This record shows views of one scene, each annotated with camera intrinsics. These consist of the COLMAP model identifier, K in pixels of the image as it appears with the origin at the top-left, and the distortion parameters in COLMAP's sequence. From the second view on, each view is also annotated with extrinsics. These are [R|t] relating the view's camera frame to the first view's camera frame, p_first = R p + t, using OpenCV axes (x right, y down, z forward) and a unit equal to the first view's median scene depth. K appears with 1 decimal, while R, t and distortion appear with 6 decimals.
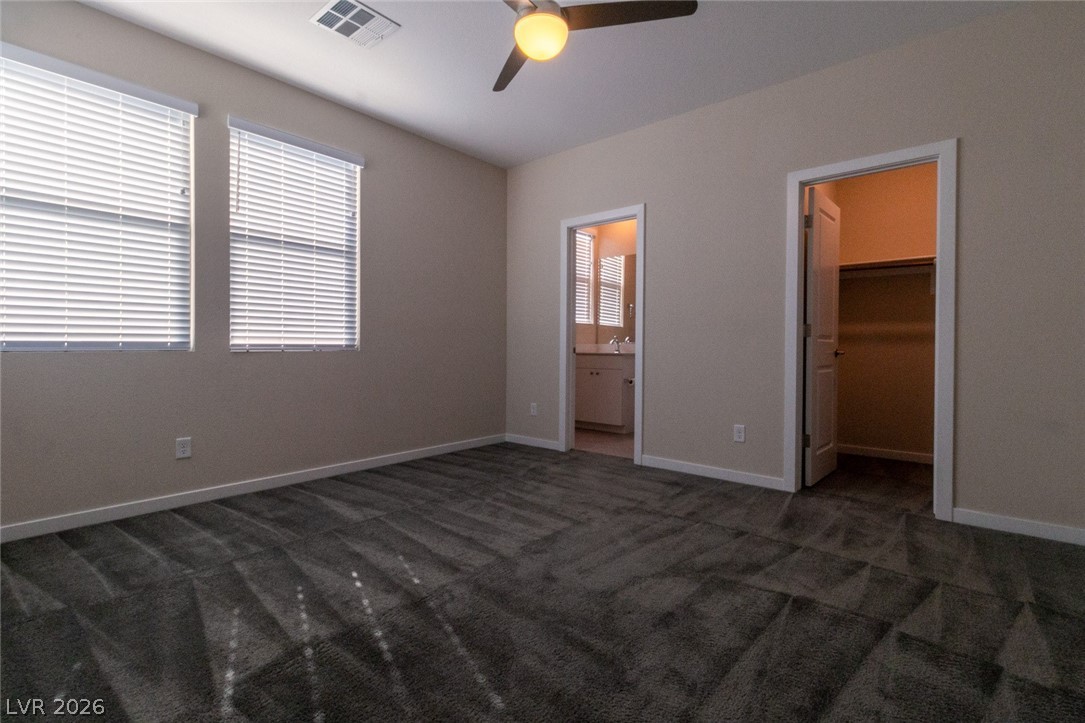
lens RADIAL K [[496.3, 0, 546.9], [0, 496.3, 348.1], [0, 0, 1]] dist [0.006524, -0.000019]
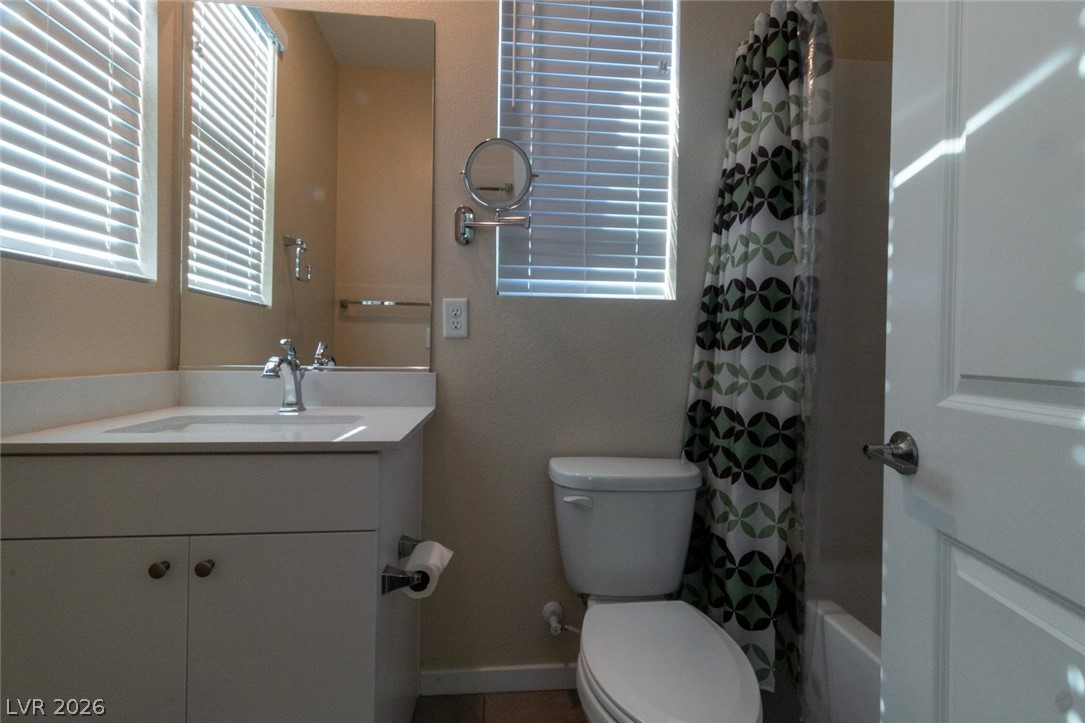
lens RADIAL K [[496.3, 0, 546.9], [0, 496.3, 348.1], [0, 0, 1]] dist [0.006524, -0.000019]
pose [[0.700050, -0.000014, 0.714094, 0.057179], [-0.006139, 0.999963, 0.006038, -0.020442], [-0.714067, -0.008611, 0.700024, 0.719905]]
